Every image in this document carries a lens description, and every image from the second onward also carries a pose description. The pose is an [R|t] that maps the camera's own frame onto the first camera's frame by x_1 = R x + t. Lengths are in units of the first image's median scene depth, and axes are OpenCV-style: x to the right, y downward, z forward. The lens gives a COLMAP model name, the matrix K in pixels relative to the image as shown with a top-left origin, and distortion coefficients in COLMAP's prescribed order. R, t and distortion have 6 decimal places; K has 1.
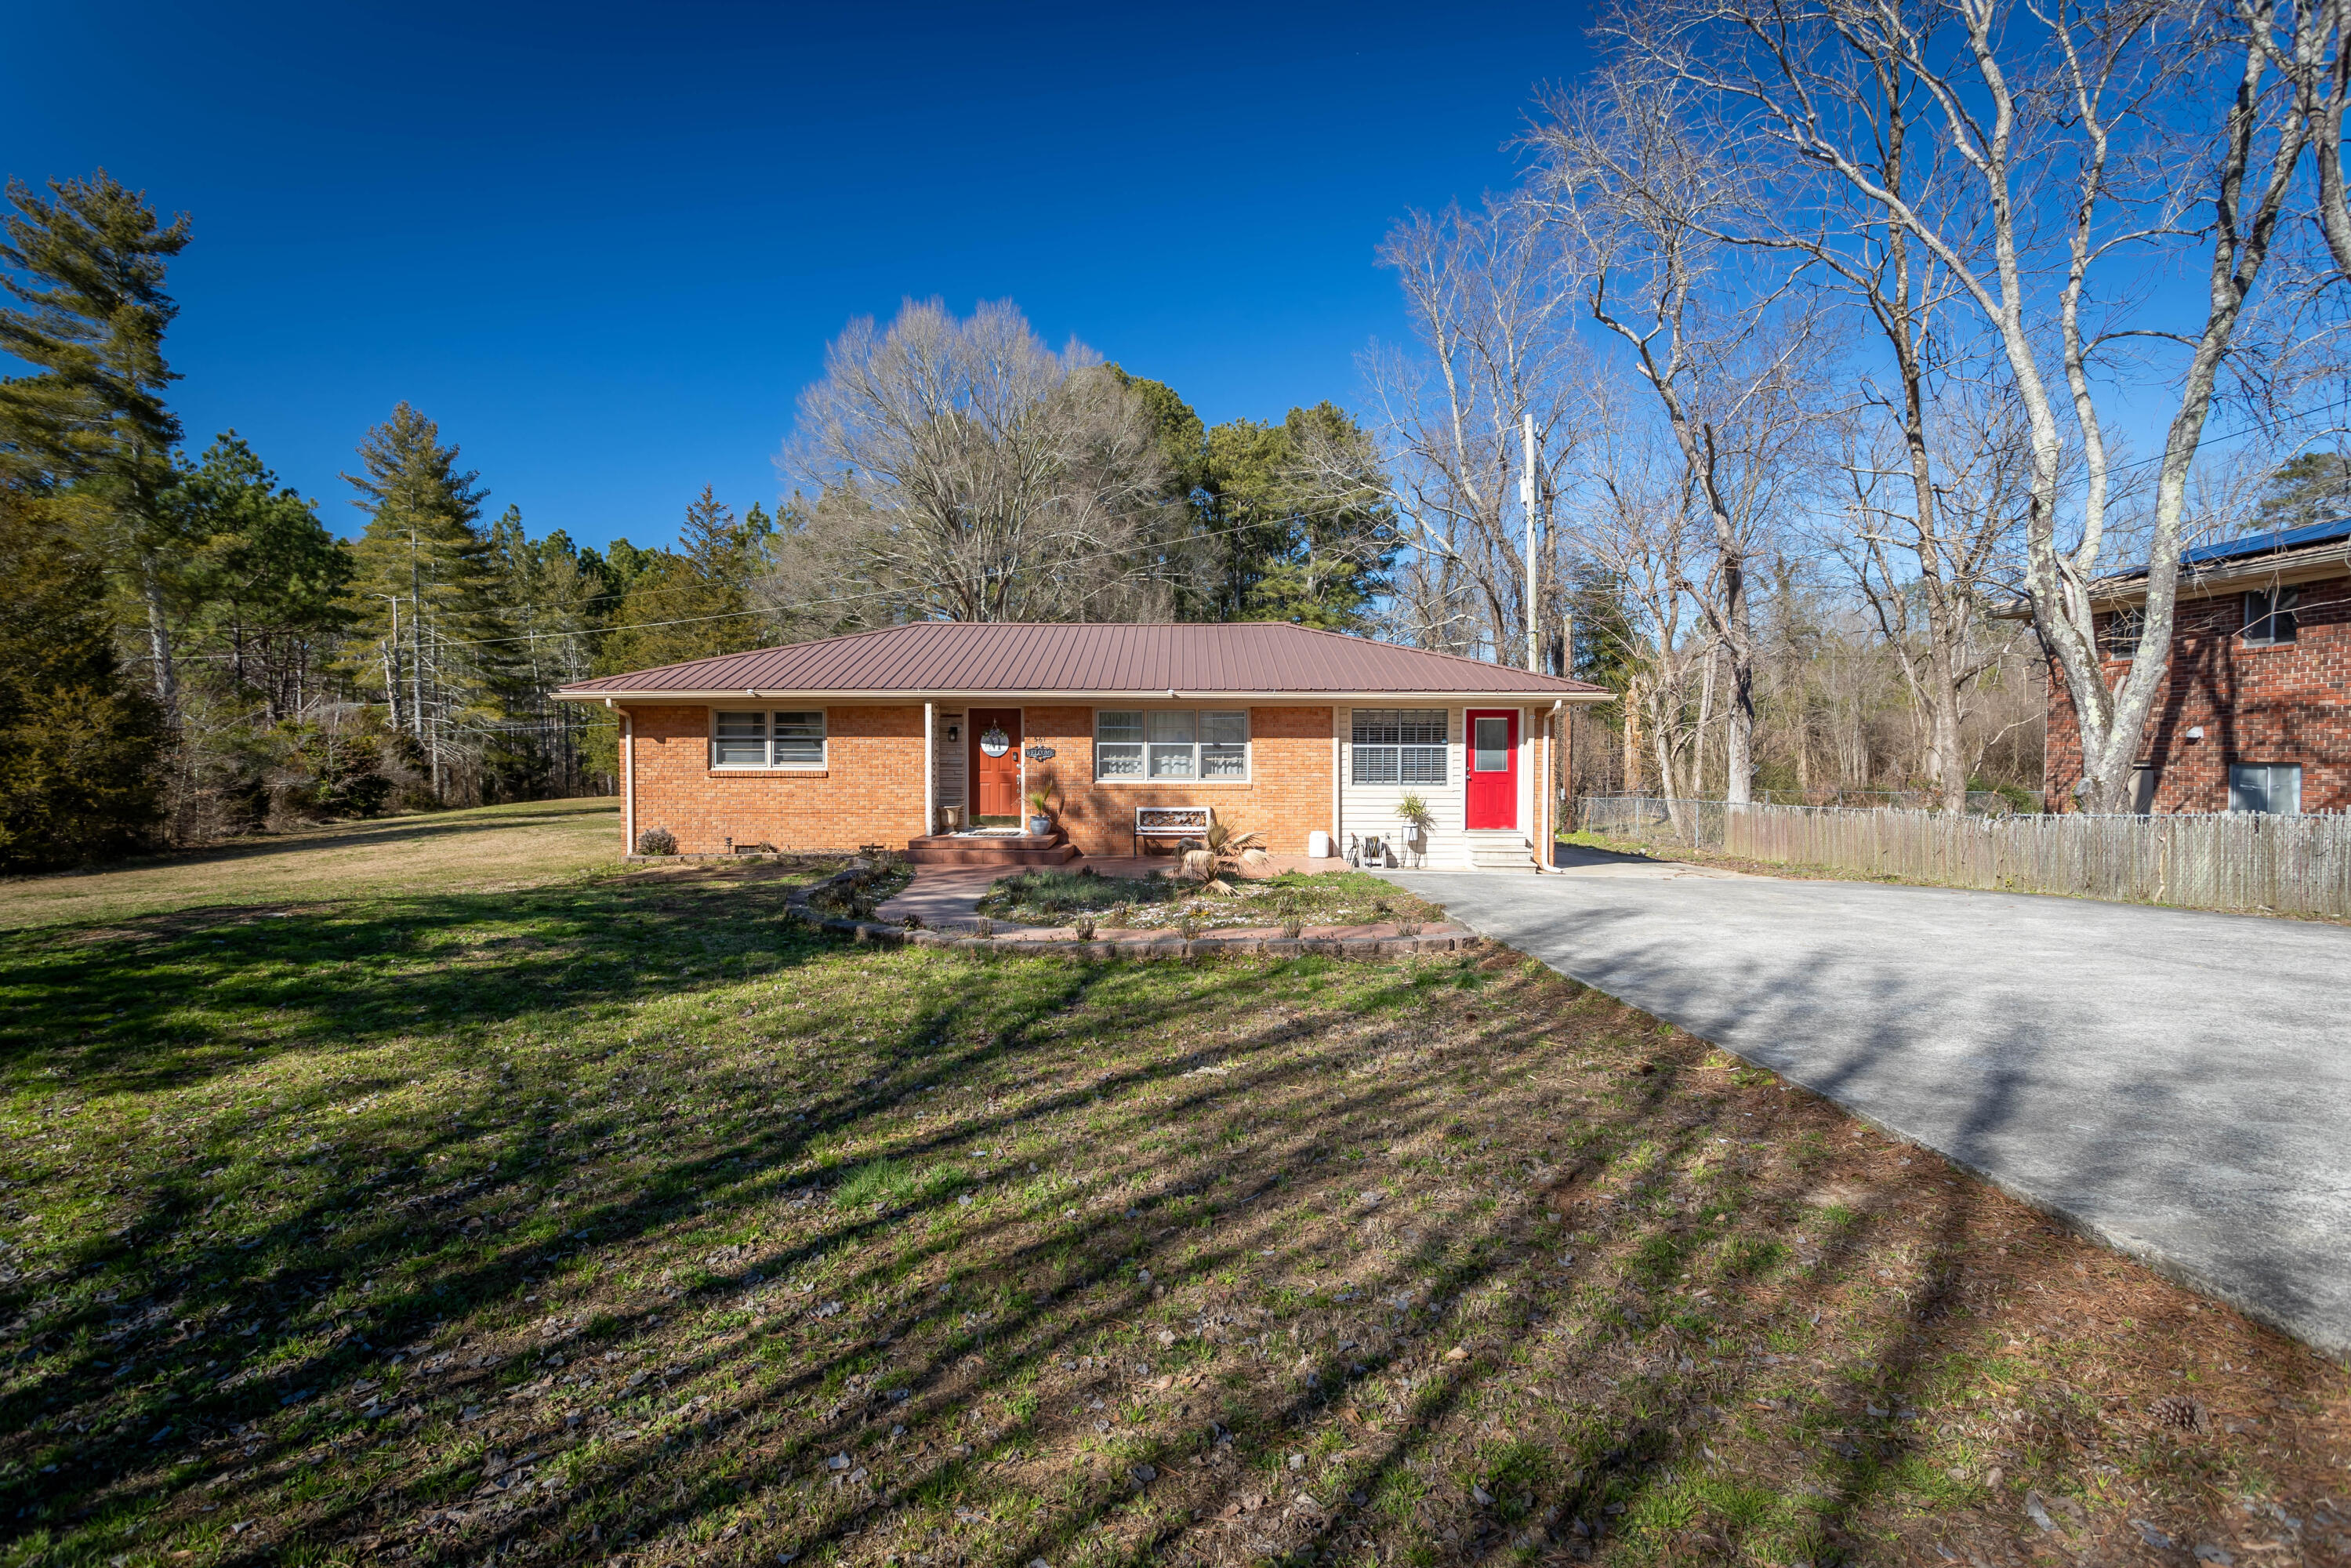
lens RADIAL K [[1140.5, 0, 1176.9], [0, 1140.5, 770.5], [0, 0, 1]] dist [-0.011465, 0.000153]
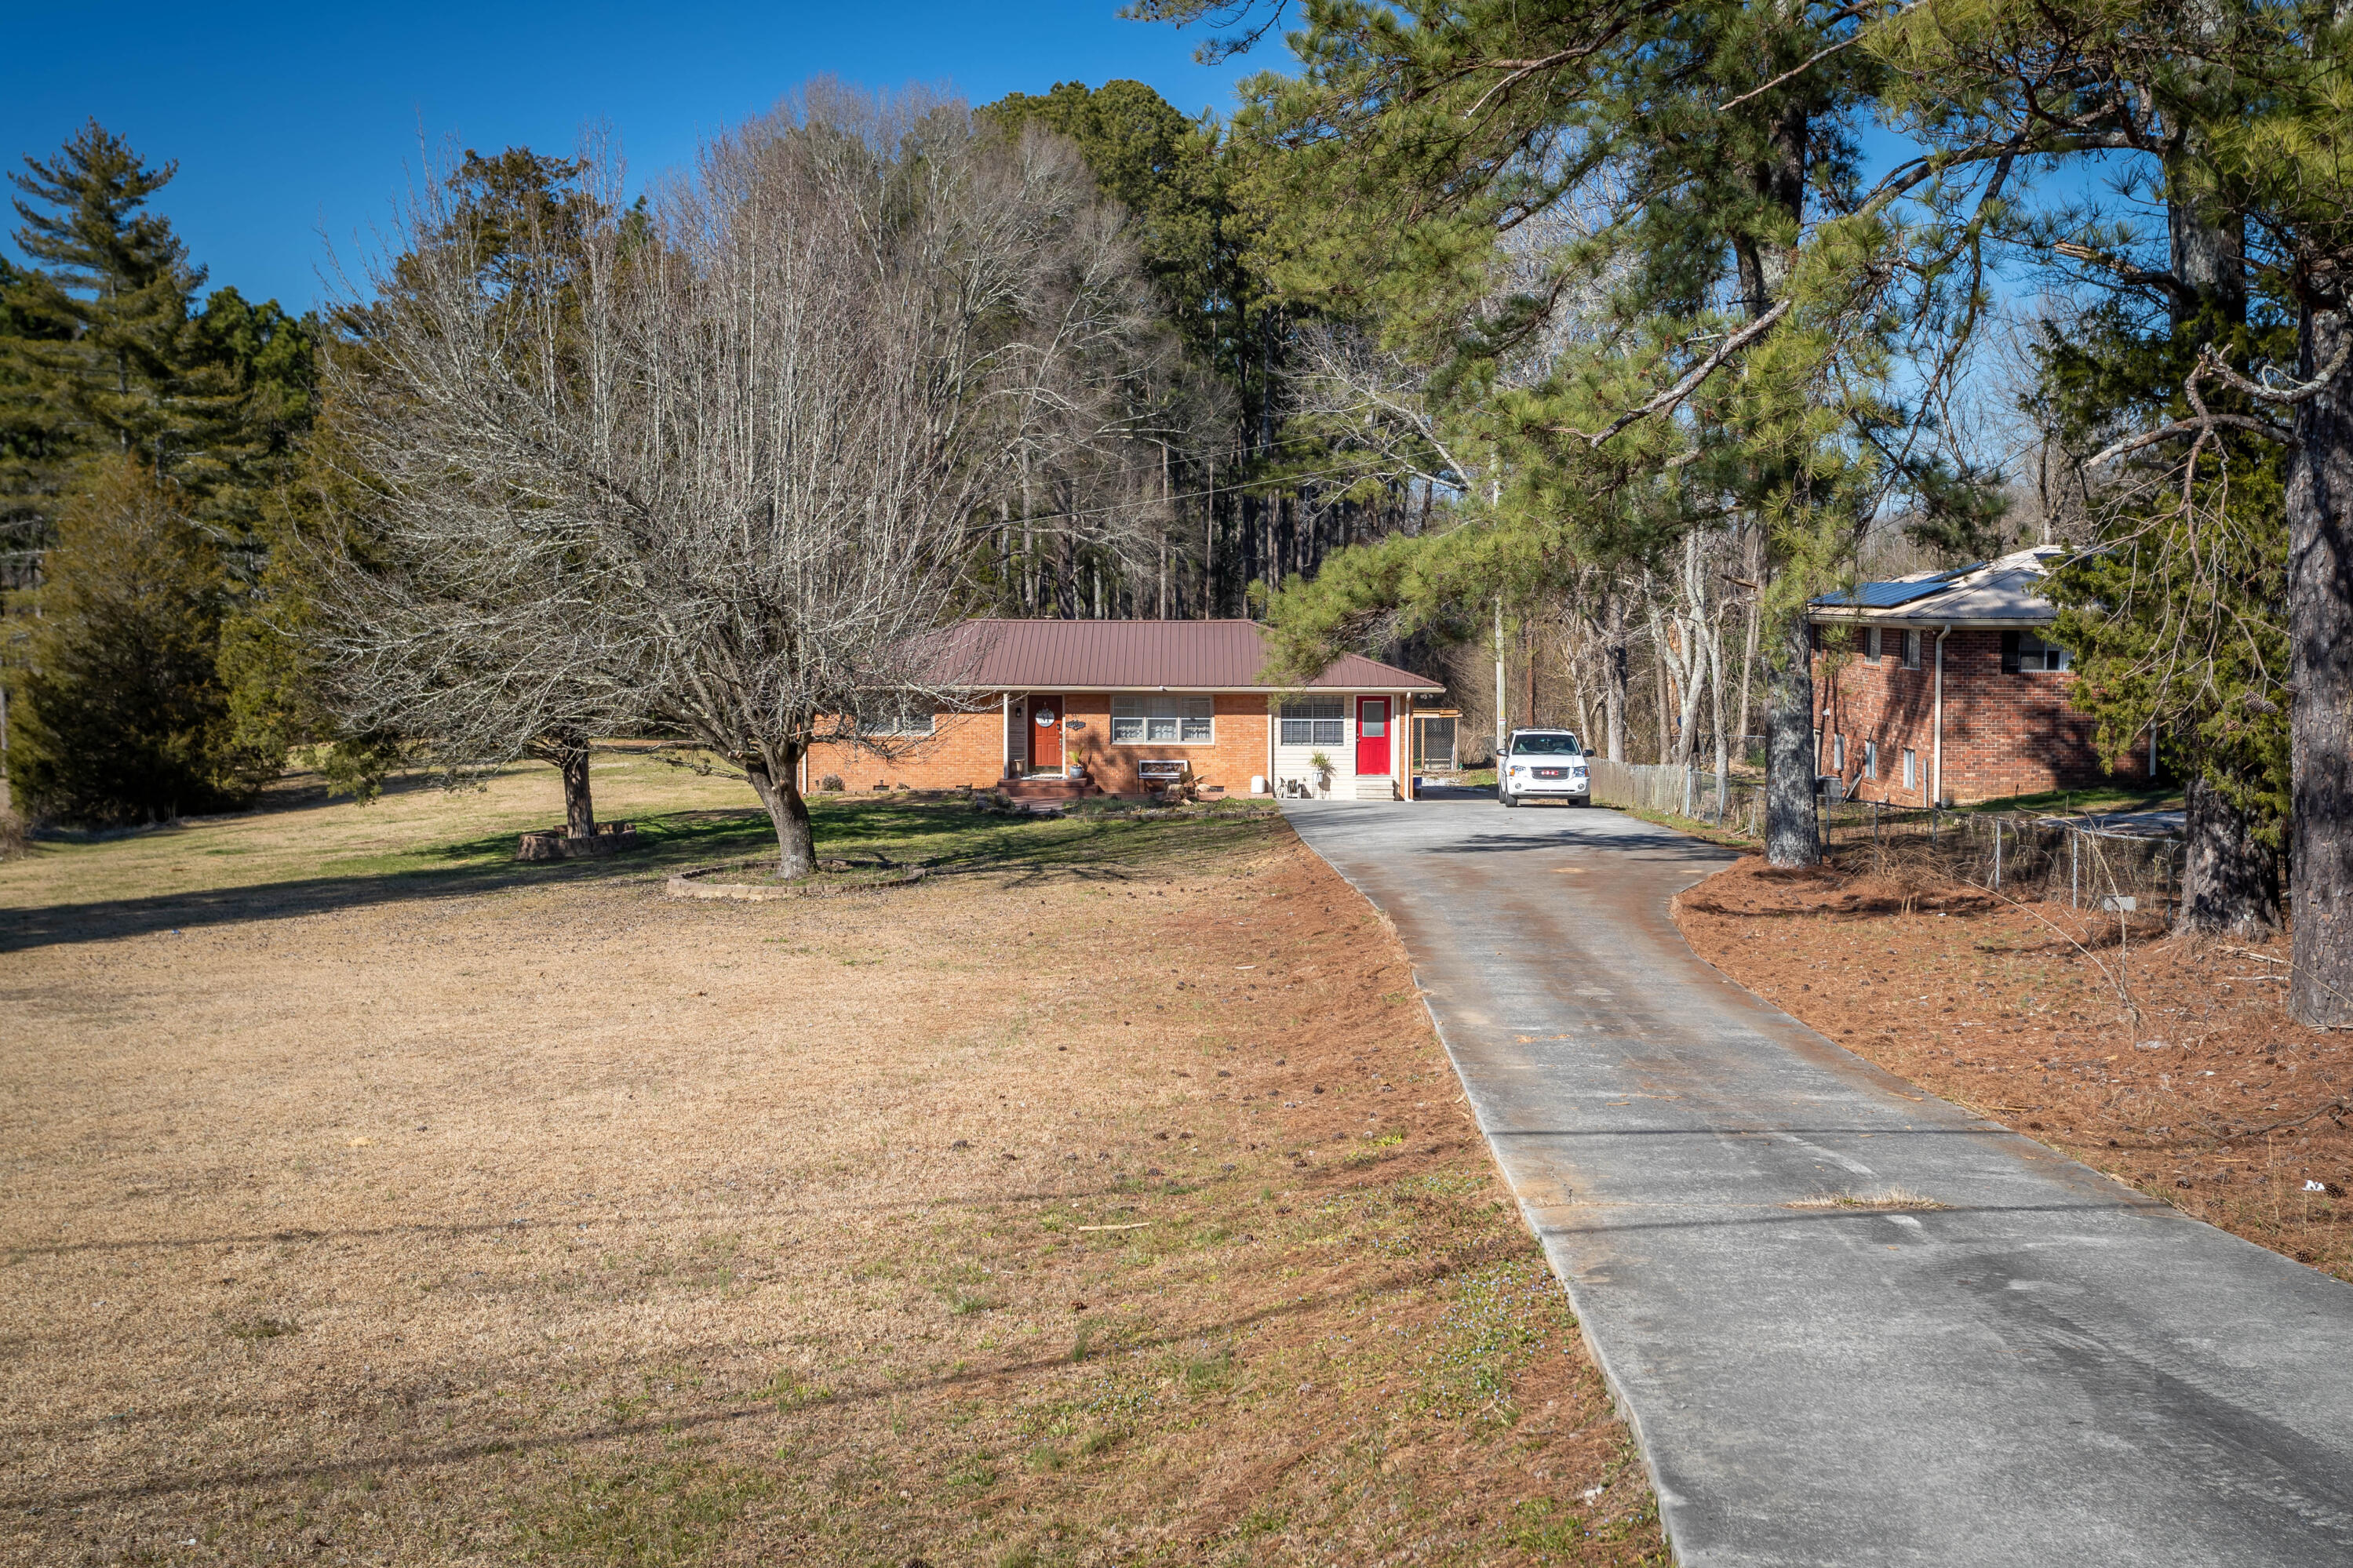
lens RADIAL K [[2643.9, 0, 1172.3], [0, 2643.9, 775.2], [0, 0, 1]] dist [-0.010994, 0.000000]
pose [[0.999999, -0.000206, -0.001705, 0.014863], [0.000288, 0.998846, 0.048035, -0.116178], [0.001693, -0.048035, 0.998844, -2.502407]]
